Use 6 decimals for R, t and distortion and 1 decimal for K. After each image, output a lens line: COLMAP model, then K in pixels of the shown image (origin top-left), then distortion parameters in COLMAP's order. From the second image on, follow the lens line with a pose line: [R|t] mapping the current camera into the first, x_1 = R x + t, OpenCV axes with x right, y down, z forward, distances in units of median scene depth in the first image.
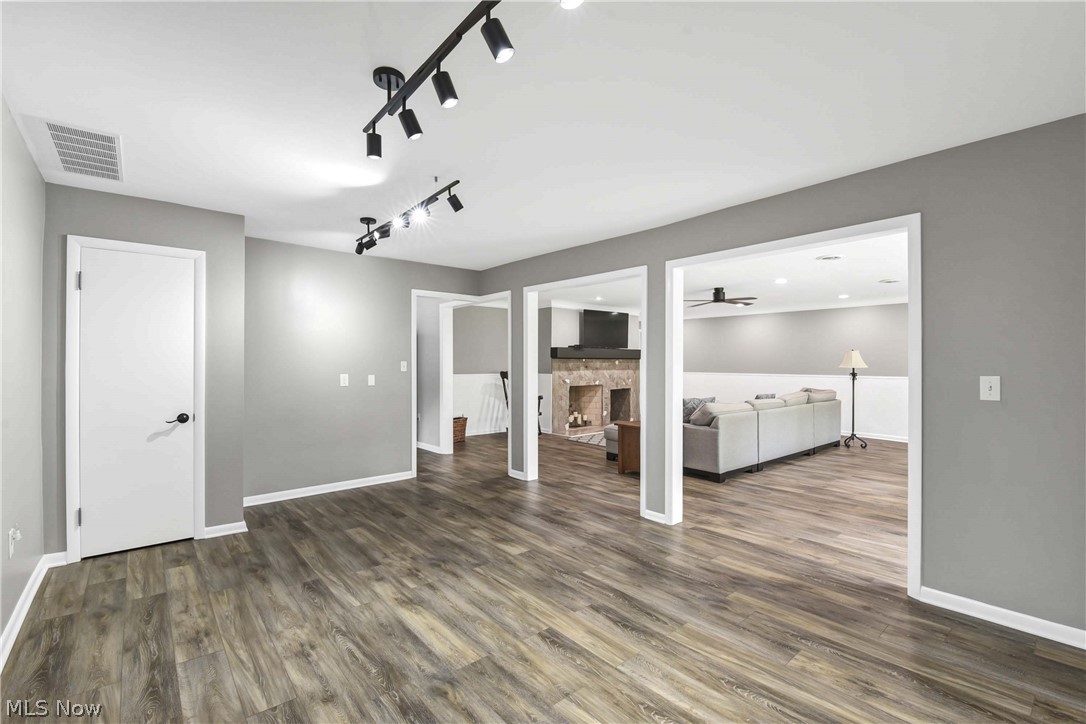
lens RADIAL K [[480.2, 0, 542.7], [0, 480.2, 352.1], [0, 0, 1]] dist [0.001820, -0.010074]
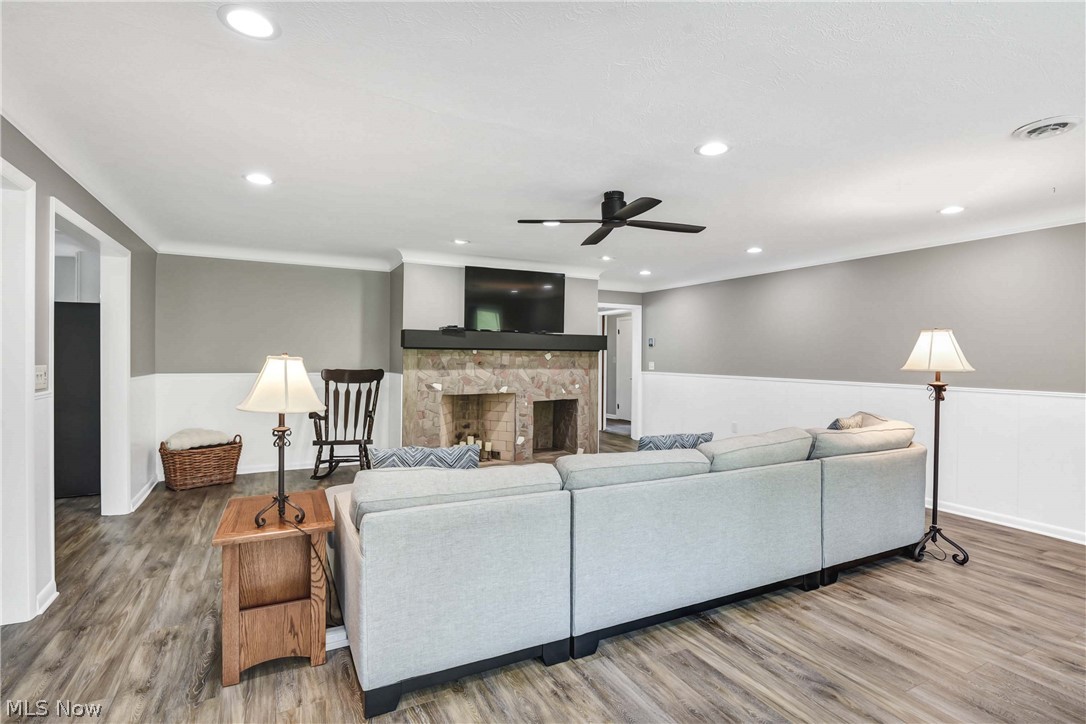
lens RADIAL K [[523.6, 0, 543.0], [0, 523.6, 362.0], [0, 0, 1]] dist [-0.021402, -0.000230]
pose [[0.973268, 0.005943, -0.229598, 0.716078], [0.001003, 0.999546, 0.030123, 0.021636], [0.229672, -0.029548, 0.972819, 0.862063]]
